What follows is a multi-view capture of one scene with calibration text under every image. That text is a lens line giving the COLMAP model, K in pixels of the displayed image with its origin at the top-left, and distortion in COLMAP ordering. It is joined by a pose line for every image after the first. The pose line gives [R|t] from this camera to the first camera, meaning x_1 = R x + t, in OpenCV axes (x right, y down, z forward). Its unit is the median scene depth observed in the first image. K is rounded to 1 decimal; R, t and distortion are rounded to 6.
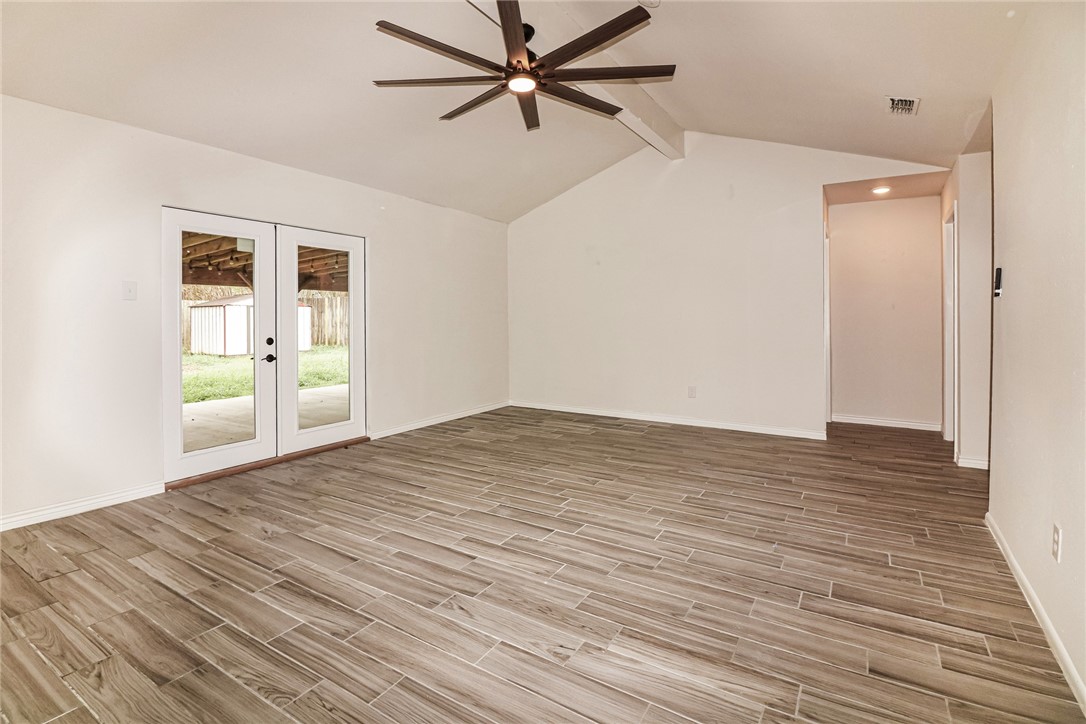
lens RADIAL K [[519.5, 0, 533.9], [0, 519.5, 337.1], [0, 0, 1]] dist [-0.011463, -0.001622]
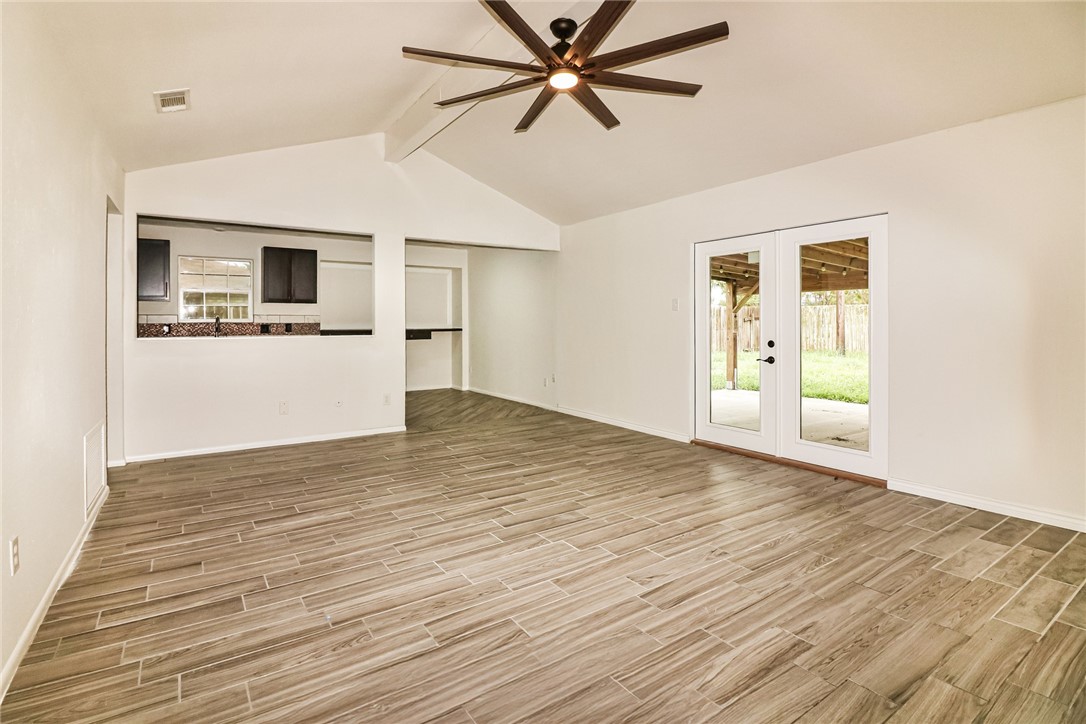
lens RADIAL K [[519.5, 0, 533.9], [0, 519.5, 337.1], [0, 0, 1]] dist [-0.011463, -0.001622]
pose [[-0.394219, 0.030976, -0.918494, 1.077981], [-0.031568, 0.998386, 0.047220, -0.066320], [0.918474, 0.047610, -0.392605, 1.619373]]
